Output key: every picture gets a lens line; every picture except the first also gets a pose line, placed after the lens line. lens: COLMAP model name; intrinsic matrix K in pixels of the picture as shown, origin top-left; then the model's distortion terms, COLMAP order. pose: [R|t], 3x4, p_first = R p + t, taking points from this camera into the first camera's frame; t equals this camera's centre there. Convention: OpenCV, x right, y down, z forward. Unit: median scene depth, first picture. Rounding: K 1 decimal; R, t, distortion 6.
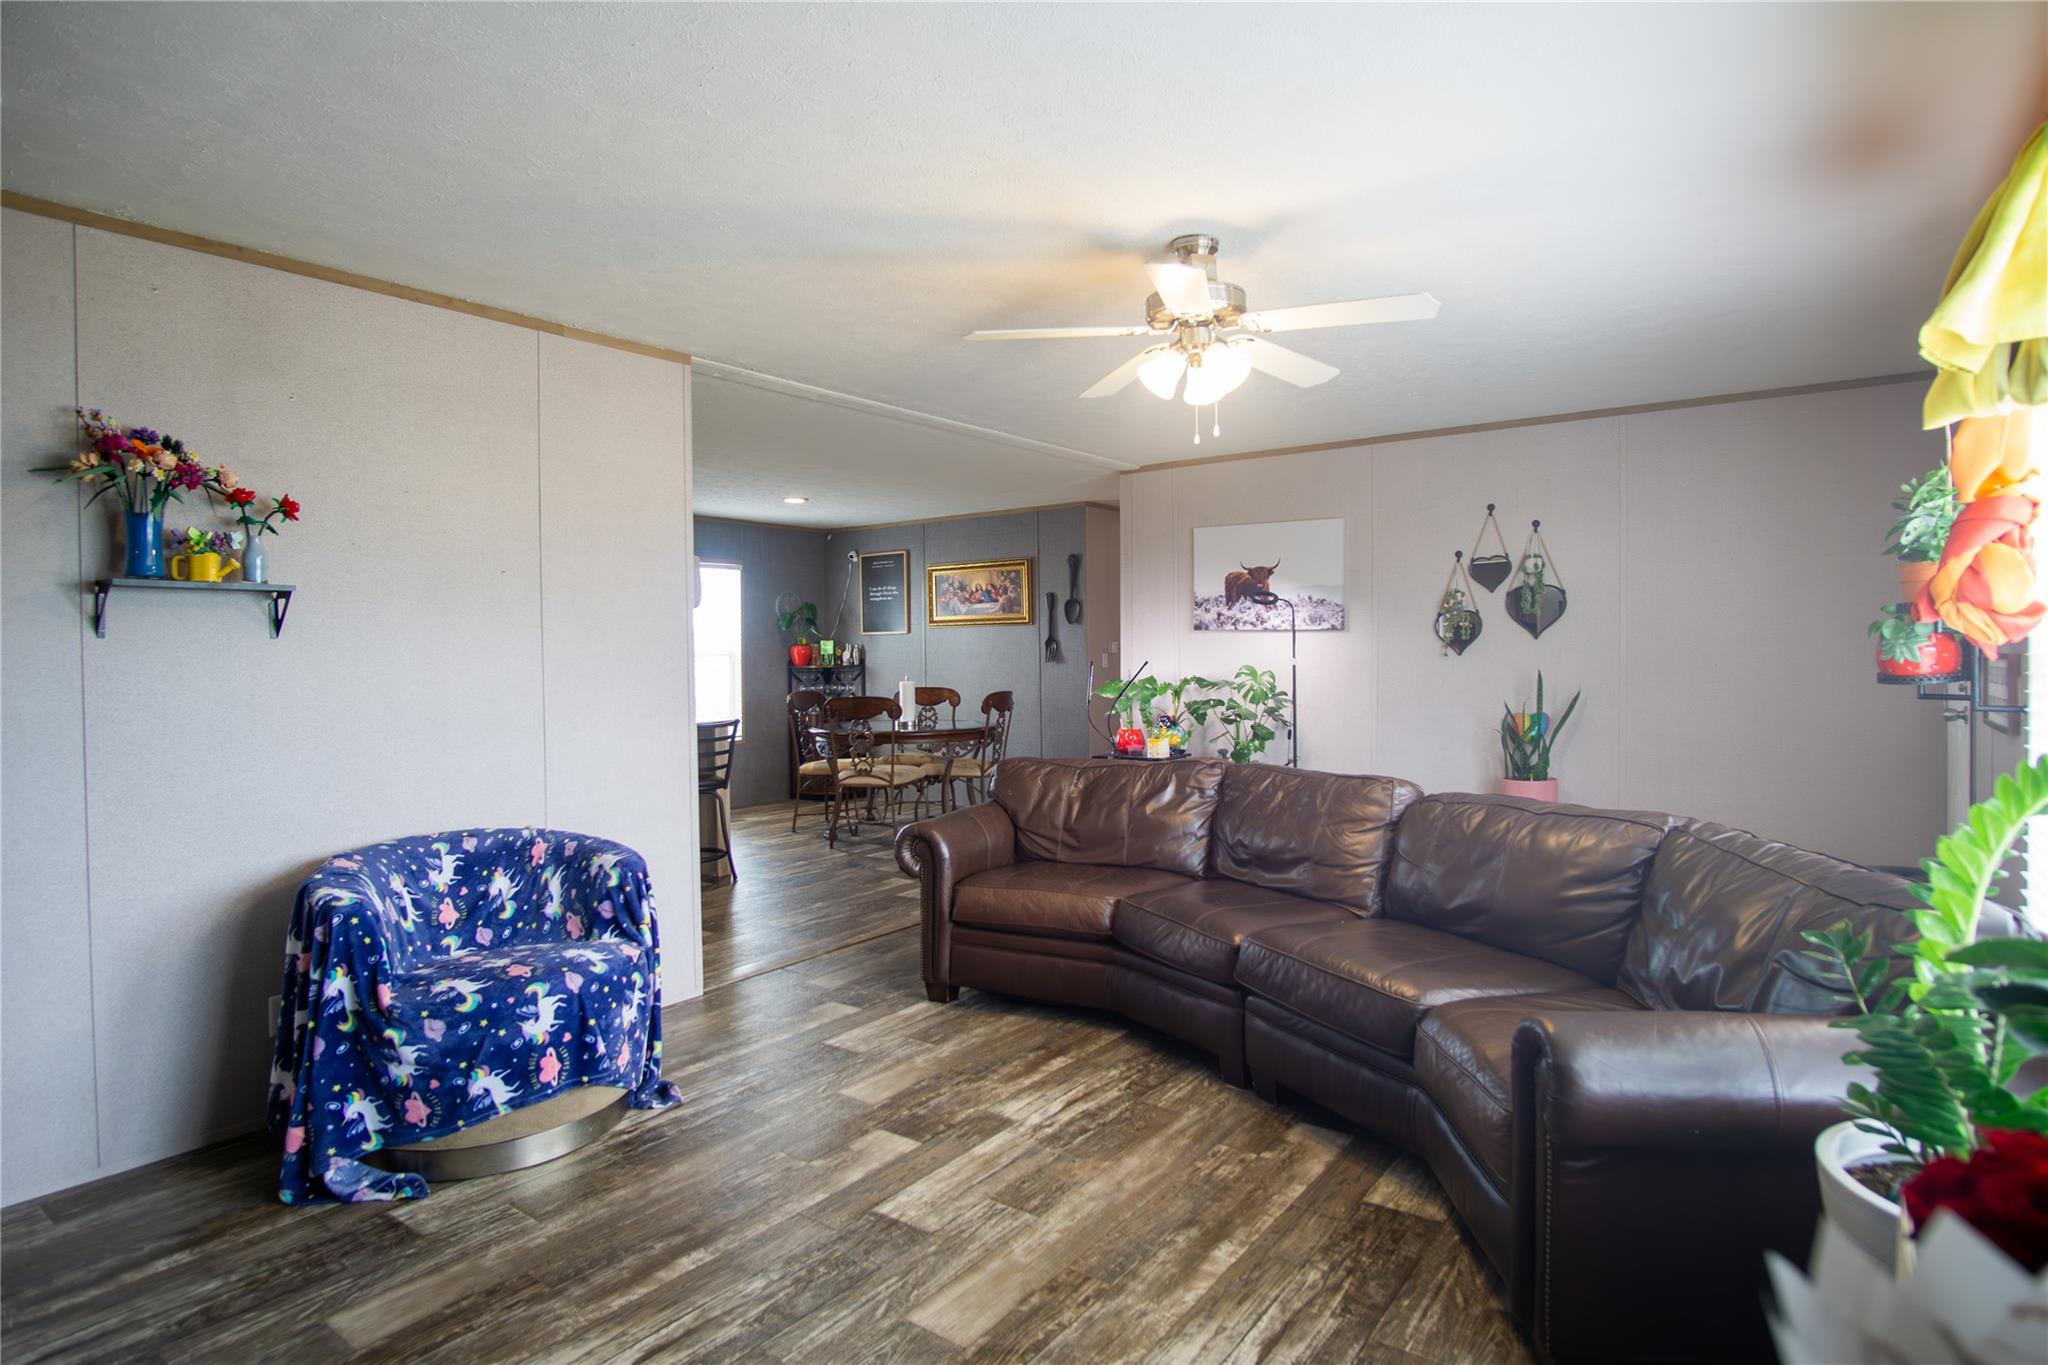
lens RADIAL K [[1107.7, 0, 1026.3], [0, 1107.7, 670.7], [0, 0, 1]] dist [-0.033275, 0.009683]
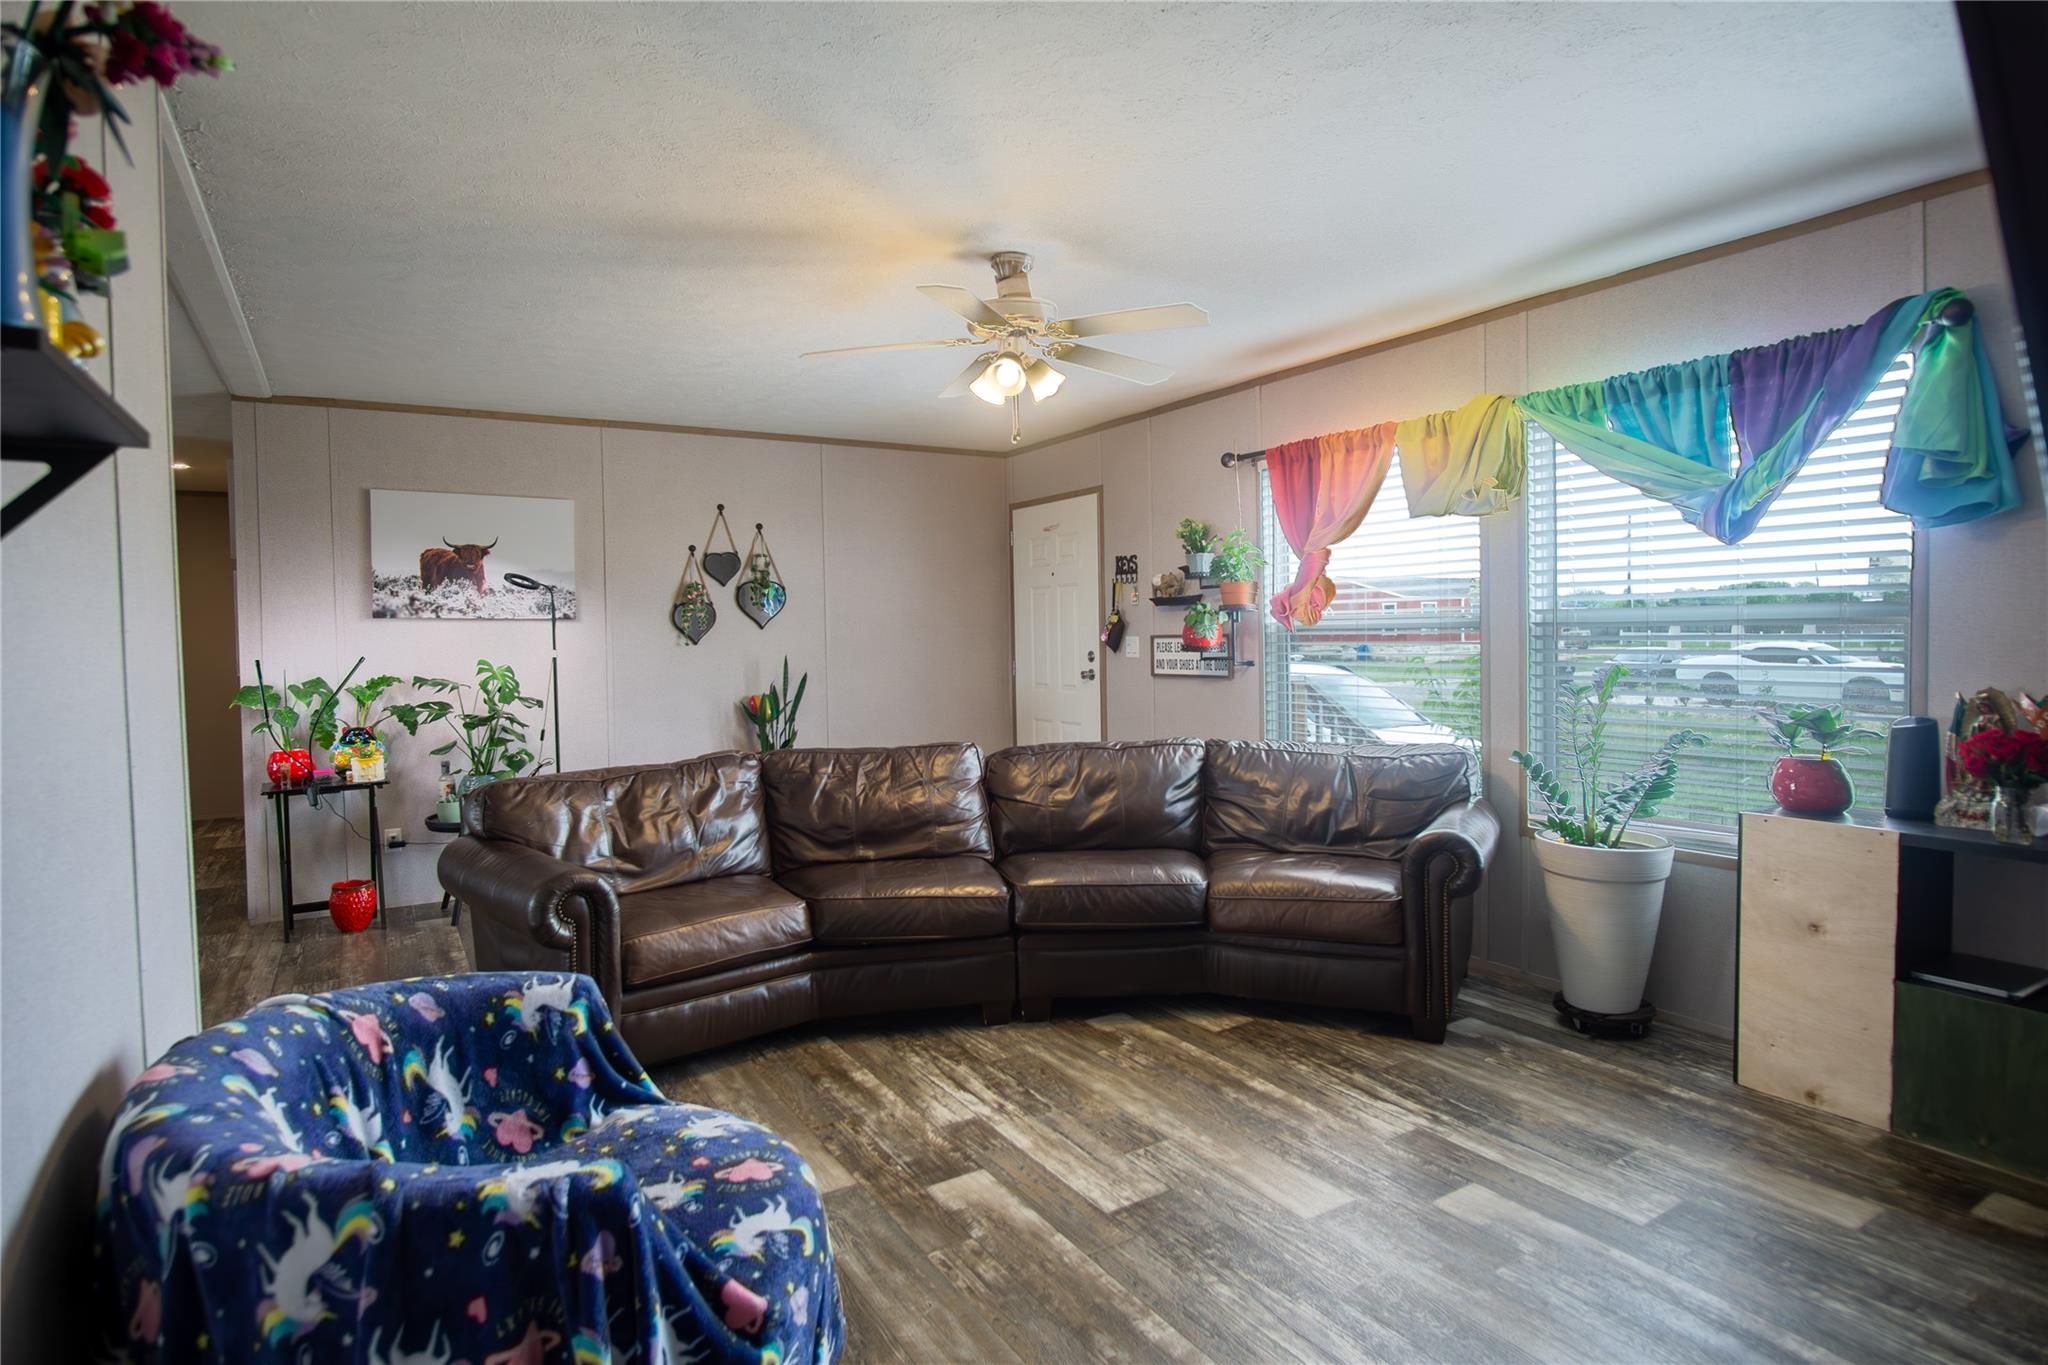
lens RADIAL K [[1107.7, 0, 1028.5], [0, 1107.7, 669.9], [0, 0, 1]] dist [-0.033275, 0.009683]
pose [[0.358683, -0.028168, 0.933035, -0.906593], [0.030189, 0.999372, 0.018565, 0.000323], [-0.932971, 0.021509, 0.359308, 0.619705]]
